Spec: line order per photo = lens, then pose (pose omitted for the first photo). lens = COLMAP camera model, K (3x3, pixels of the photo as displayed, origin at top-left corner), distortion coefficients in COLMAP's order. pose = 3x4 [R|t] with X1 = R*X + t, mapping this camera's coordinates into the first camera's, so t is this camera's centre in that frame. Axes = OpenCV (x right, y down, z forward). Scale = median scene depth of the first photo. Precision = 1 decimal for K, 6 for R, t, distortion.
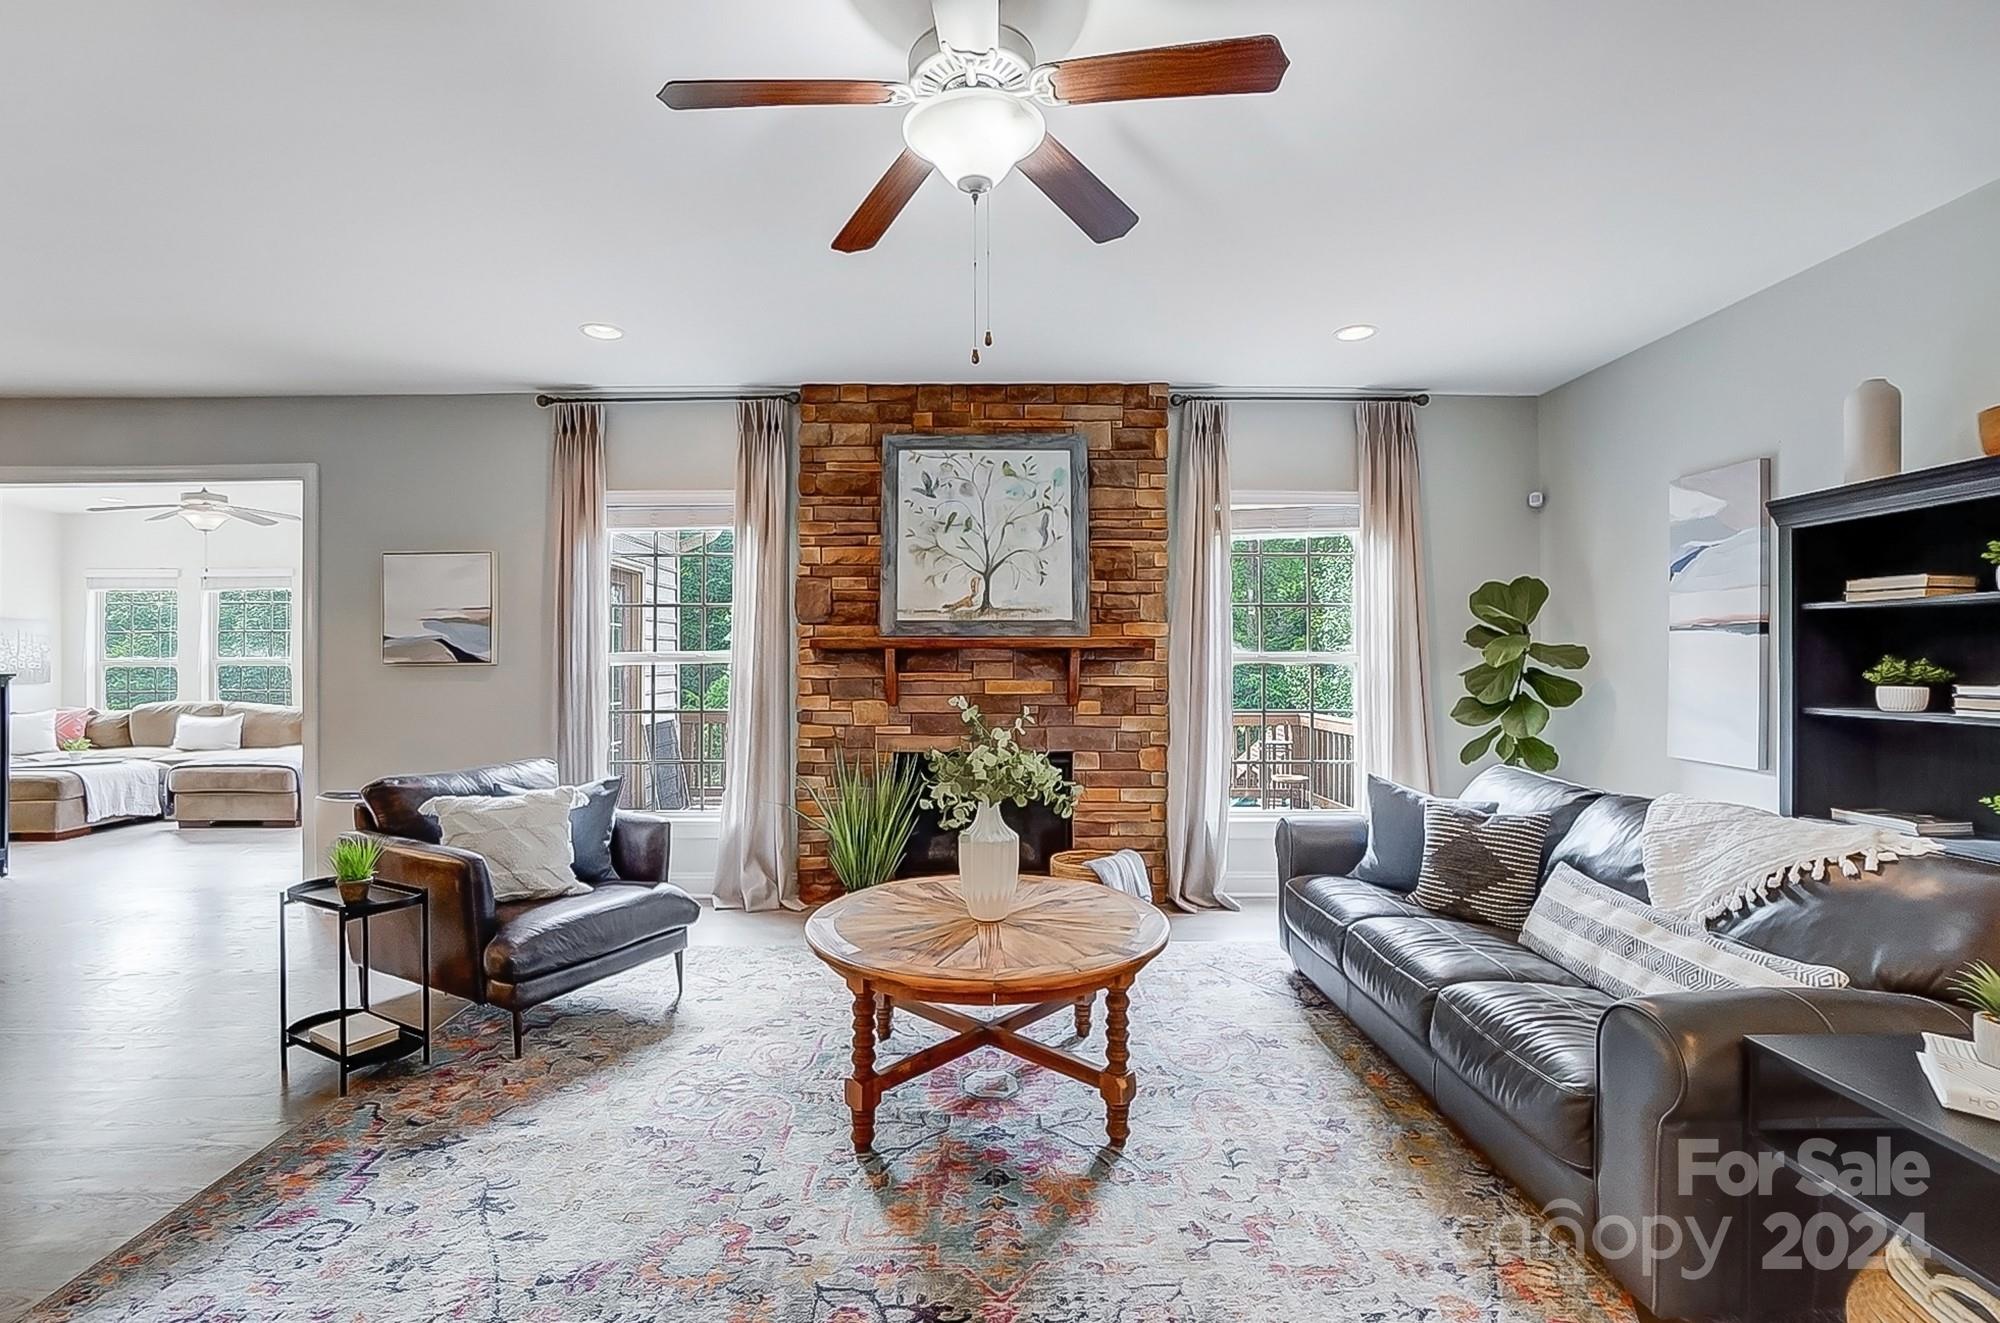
lens RADIAL K [[890.5, 0, 989.7], [0, 890.5, 652.4], [0, 0, 1]] dist [-0.045021, 0.023963]
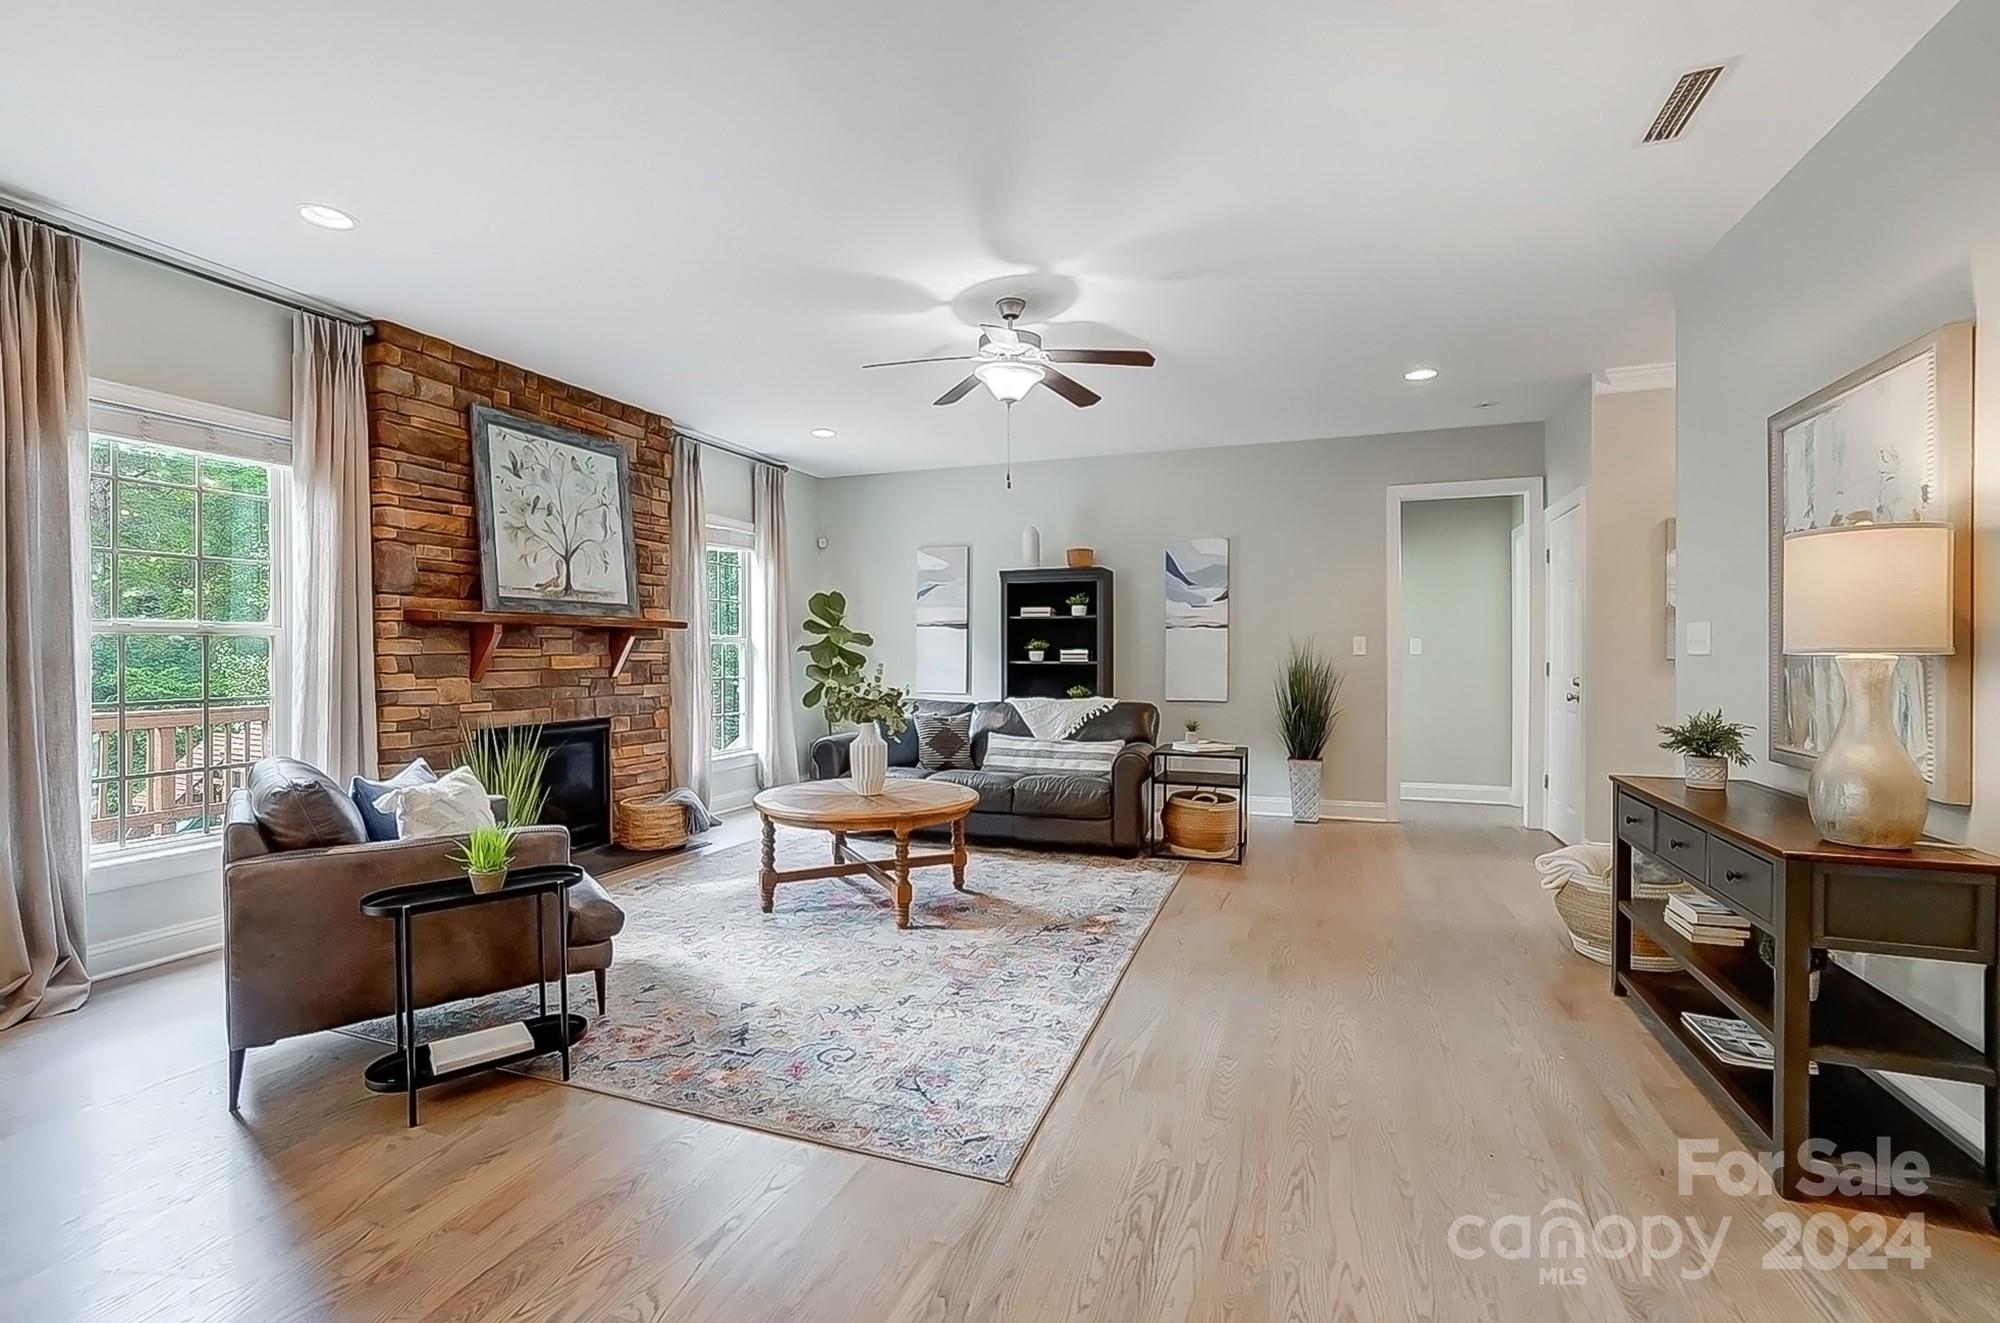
lens RADIAL K [[890.5, 0, 989.7], [0, 890.5, 652.4], [0, 0, 1]] dist [-0.045021, 0.023963]
pose [[0.356416, -0.001510, 0.934326, -0.816005], [-0.006528, 0.999970, 0.004107, 0.019422], [-0.934305, -0.007563, 0.356395, 0.128463]]
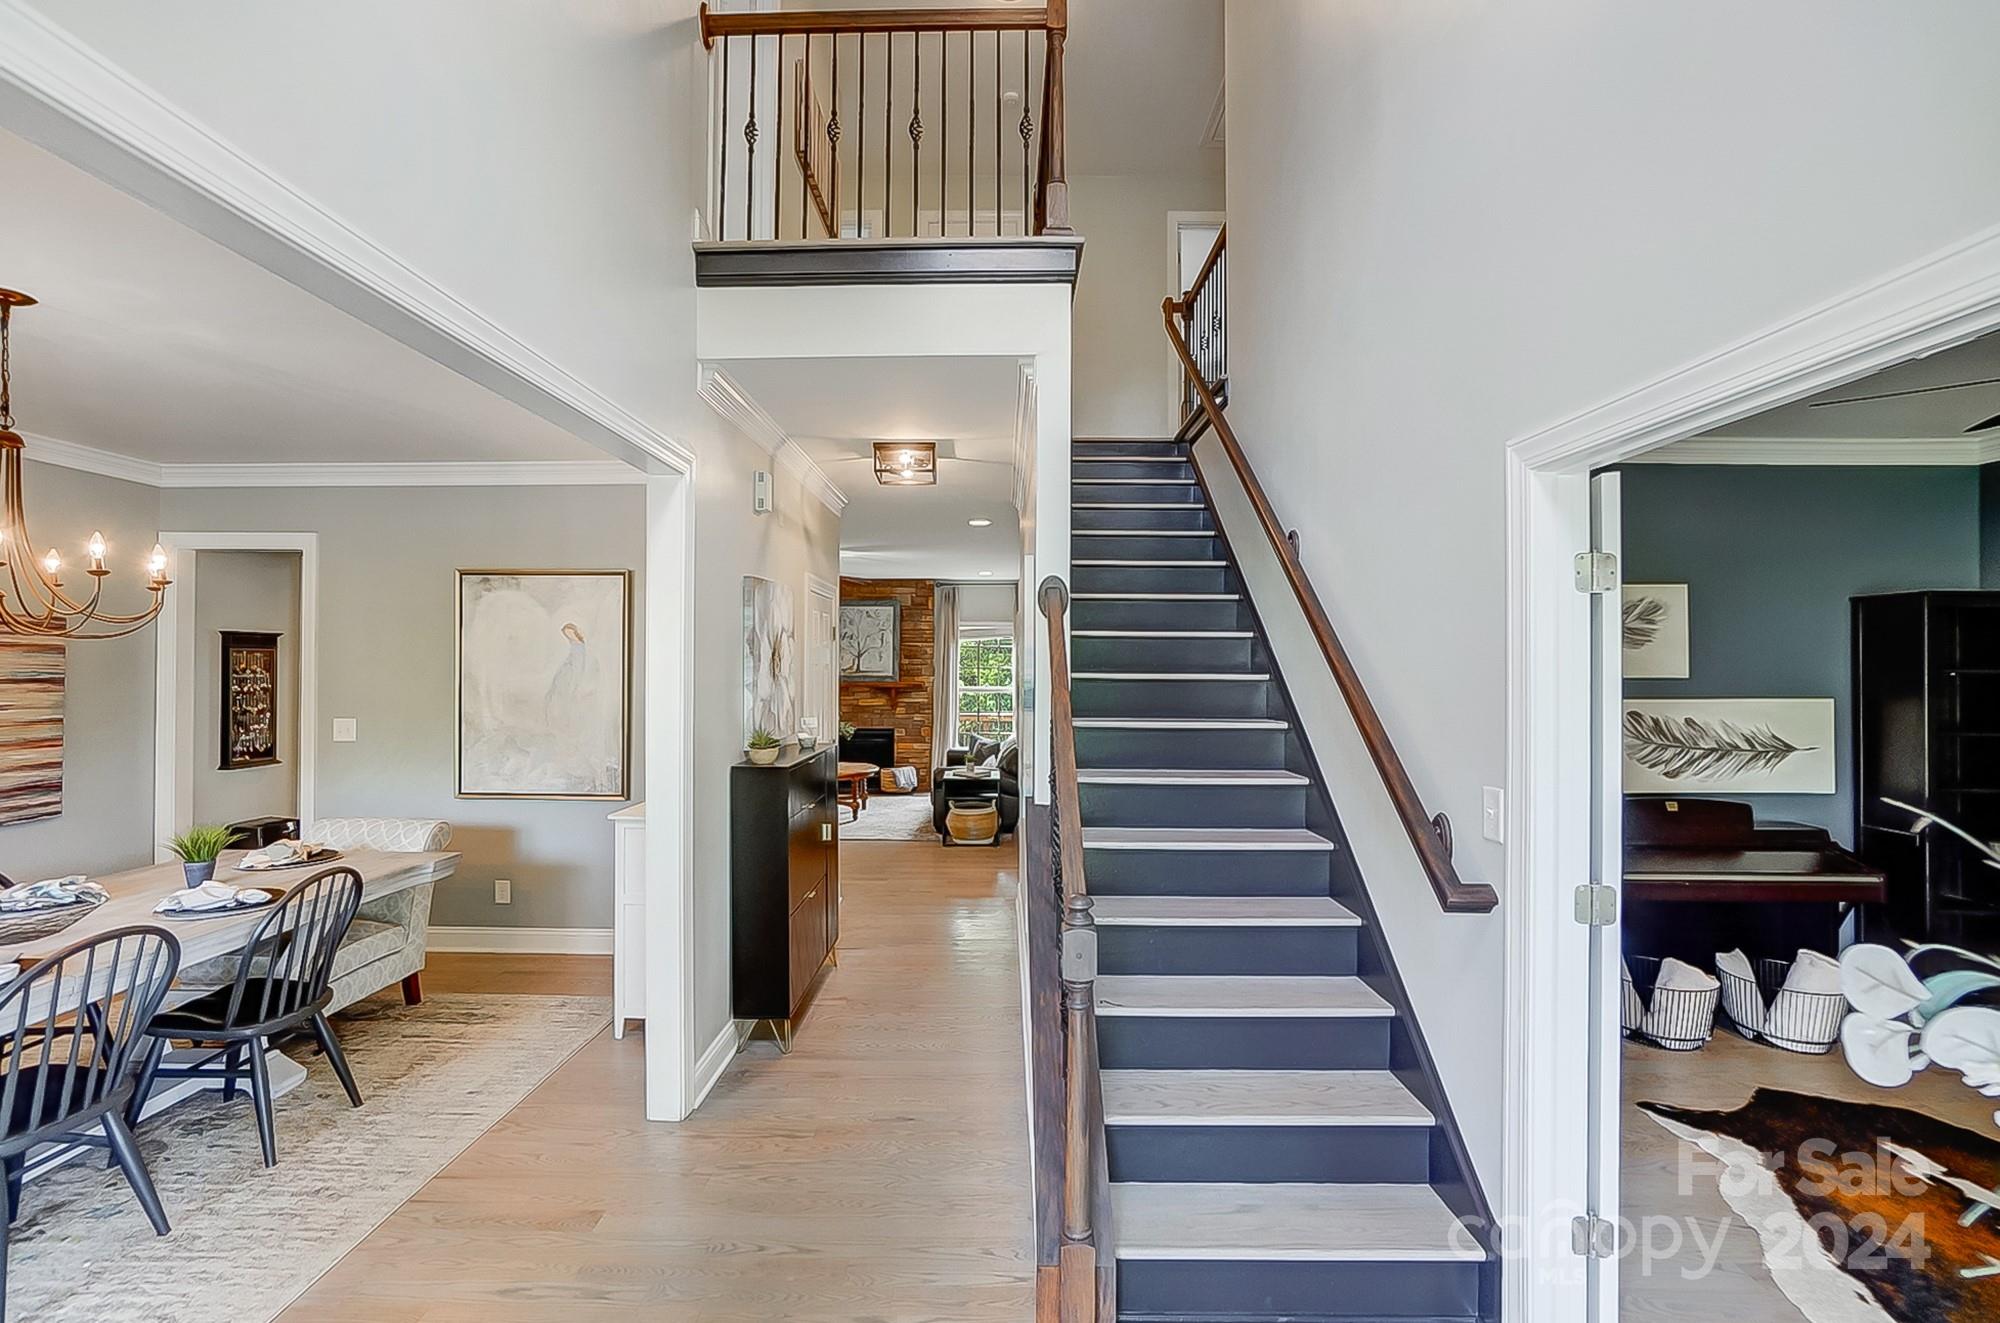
lens RADIAL K [[890.5, 0, 989.7], [0, 890.5, 652.4], [0, 0, 1]] dist [-0.045021, 0.023963]
pose [[0.999784, 0.002508, -0.020629, 0.410820], [-0.002551, 0.999995, -0.002069, -0.095206], [0.020624, 0.002121, 0.999785, -1.474970]]
